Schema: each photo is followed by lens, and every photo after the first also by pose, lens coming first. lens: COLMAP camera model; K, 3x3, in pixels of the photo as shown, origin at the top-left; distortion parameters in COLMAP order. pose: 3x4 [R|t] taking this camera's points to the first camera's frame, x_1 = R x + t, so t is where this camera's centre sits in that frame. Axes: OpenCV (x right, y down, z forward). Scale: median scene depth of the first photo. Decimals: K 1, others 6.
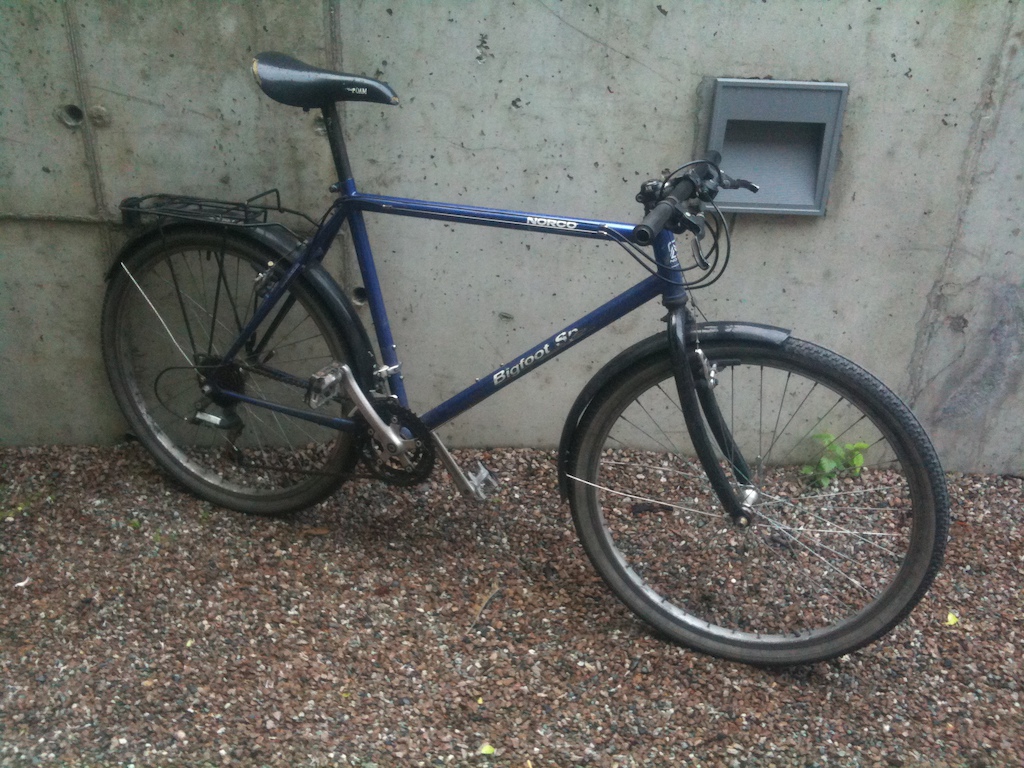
lens RADIAL K [[1093.6, 0, 504.3], [0, 1093.6, 380.7], [0, 0, 1]] dist [0.157548, -0.440923]
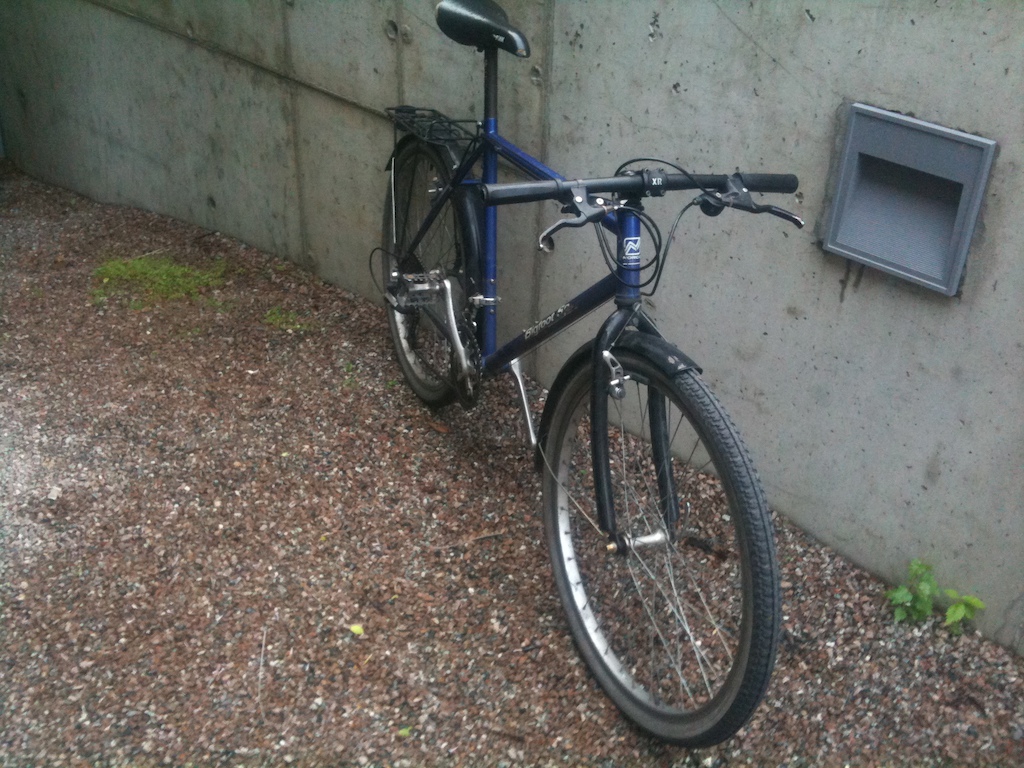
lens RADIAL K [[1093.6, 0, 504.3], [0, 1093.6, 380.7], [0, 0, 1]] dist [0.157548, -0.440923]
pose [[0.712314, 0.355488, -0.605176, 0.593237], [-0.361441, 0.924914, 0.117878, -0.070786], [0.601639, 0.134769, 0.787317, 0.166173]]
